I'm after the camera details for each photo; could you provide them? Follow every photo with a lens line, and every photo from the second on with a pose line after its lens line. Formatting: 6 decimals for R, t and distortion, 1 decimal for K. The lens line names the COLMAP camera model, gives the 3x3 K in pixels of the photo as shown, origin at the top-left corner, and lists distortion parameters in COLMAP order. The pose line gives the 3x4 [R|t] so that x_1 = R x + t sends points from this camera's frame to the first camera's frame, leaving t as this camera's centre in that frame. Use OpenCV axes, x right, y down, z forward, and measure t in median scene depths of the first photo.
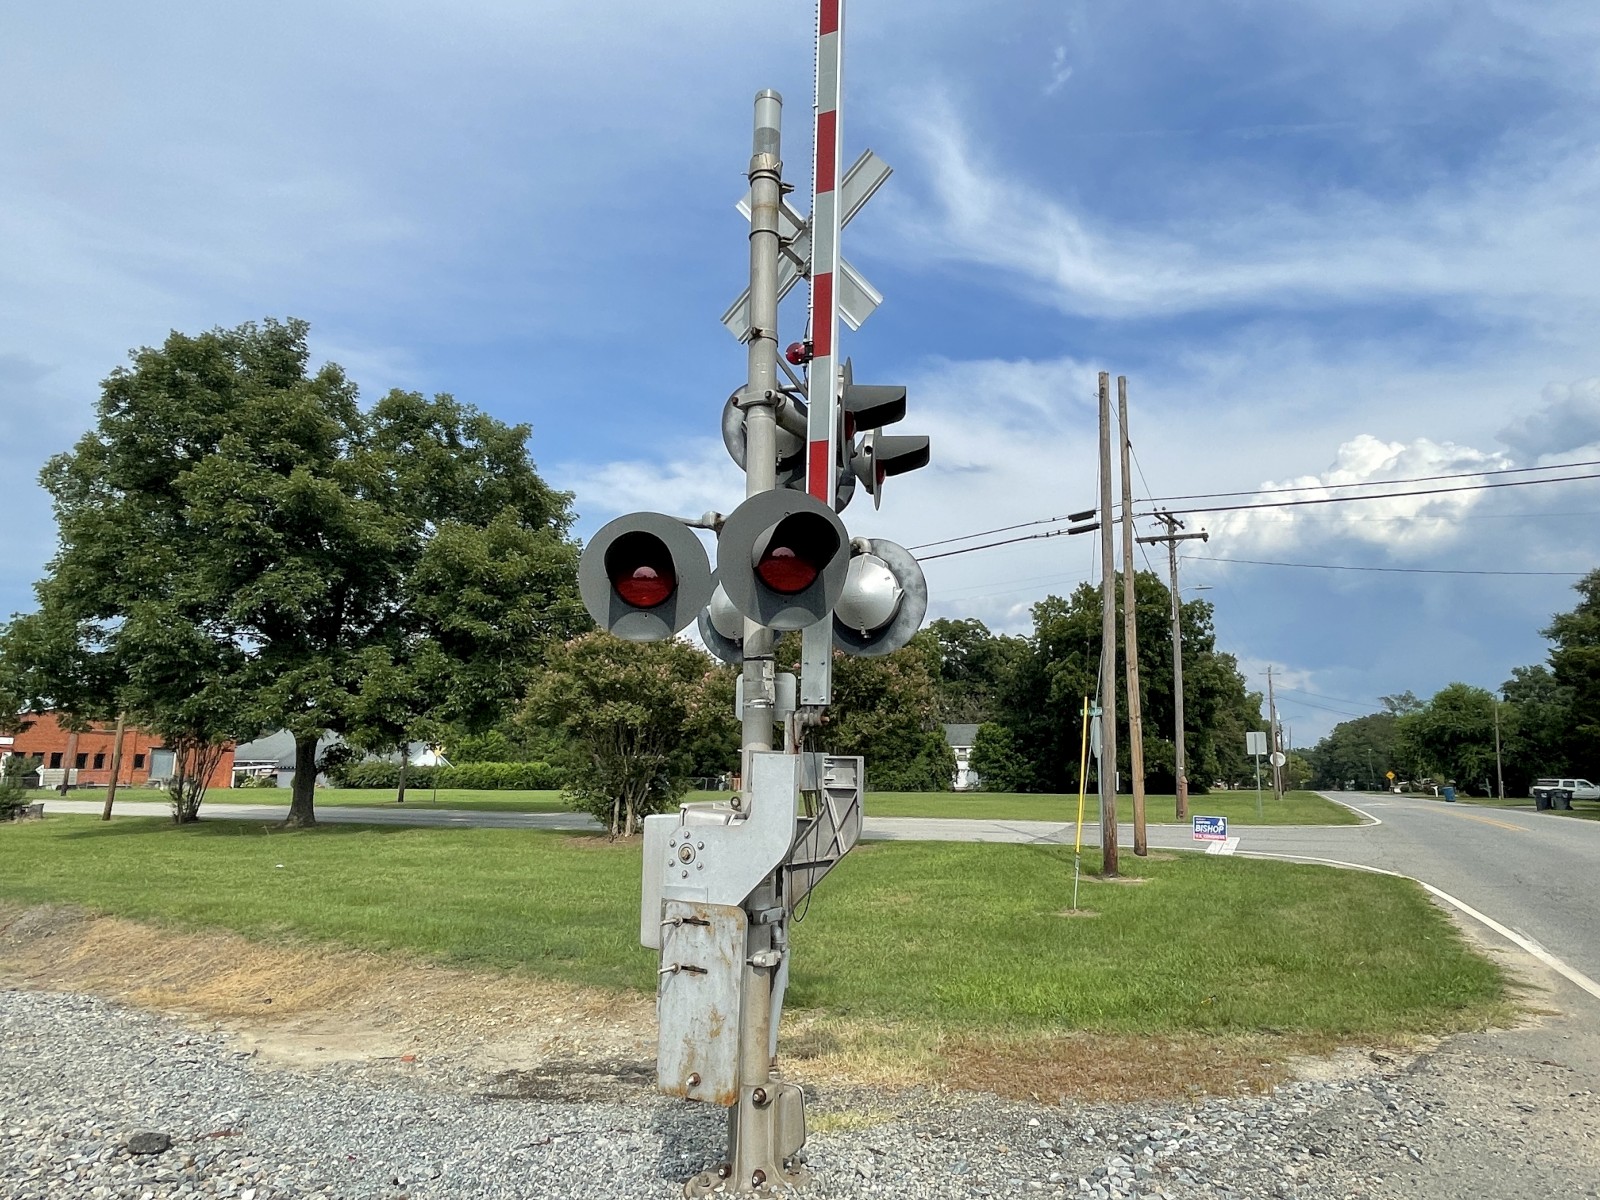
lens RADIAL K [[965.4, 0, 775.9], [0, 965.4, 607.2], [0, 0, 1]] dist [-0.025803, 0.005126]
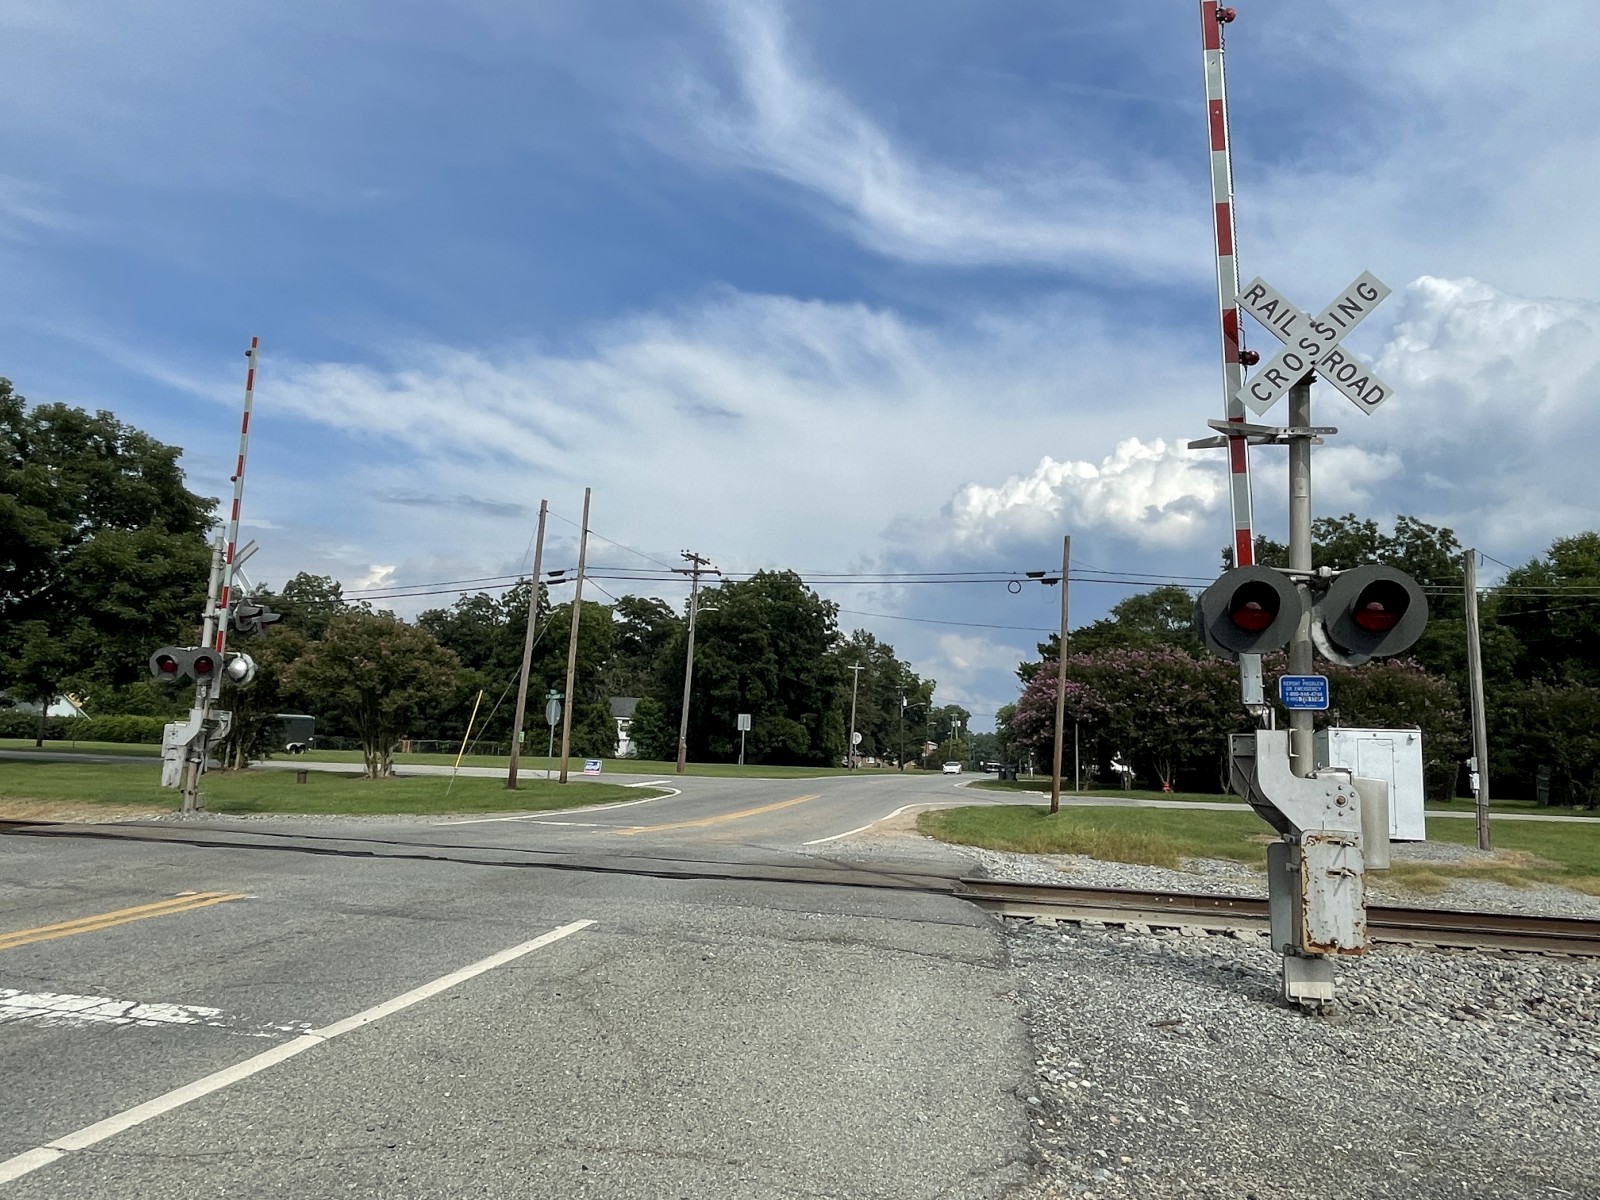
lens RADIAL K [[1101.5, 0, 785.4], [0, 1101.5, 599.1], [0, 0, 1]] dist [0.002648, -0.006208]
pose [[0.970354, 0.064314, 0.232972, 0.185616], [-0.072897, 0.996935, 0.028410, -0.090471], [-0.230431, -0.044550, 0.972068, -0.580015]]
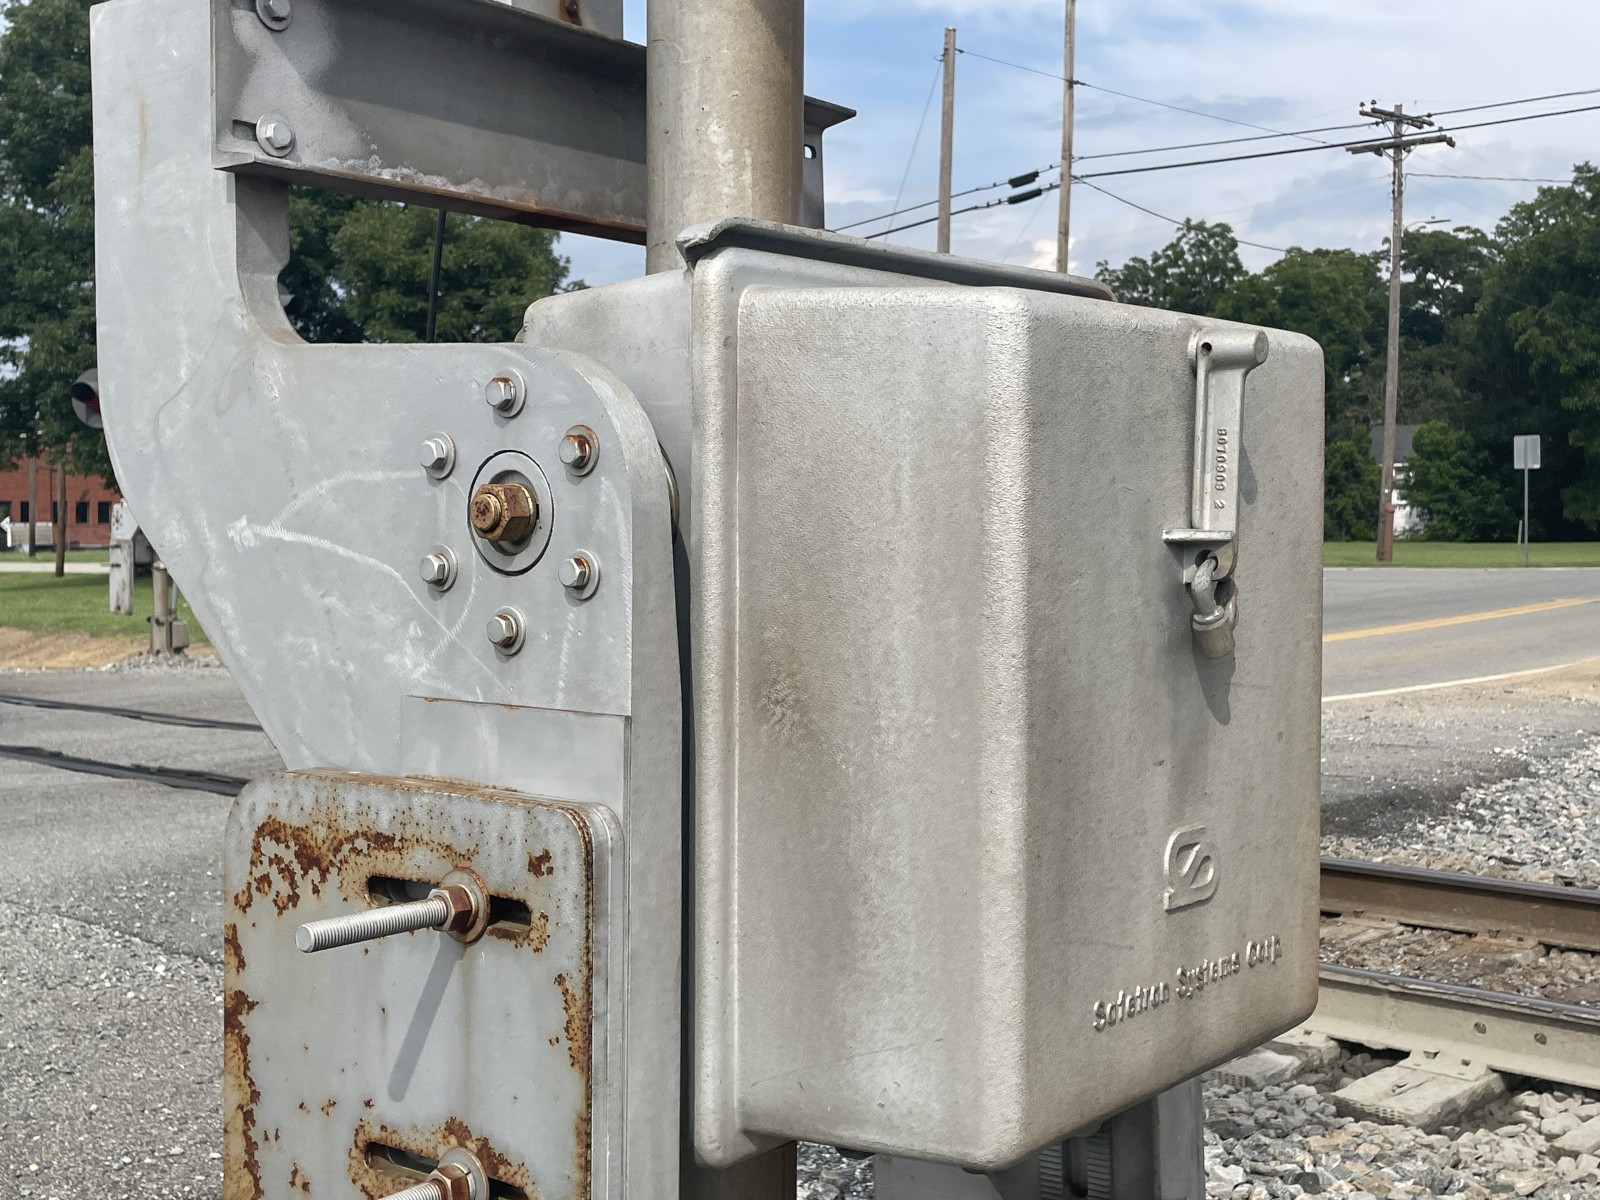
lens RADIAL K [[1879.9, 0, 770.3], [0, 1879.9, 620.2], [0, 0, 1]] dist [0.045214, 0.000000]
pose [[0.960065, 0.002575, -0.279765, 0.383291], [0.058643, 0.975892, 0.210227, -0.054840], [0.273562, -0.218237, 0.936769, -0.414689]]
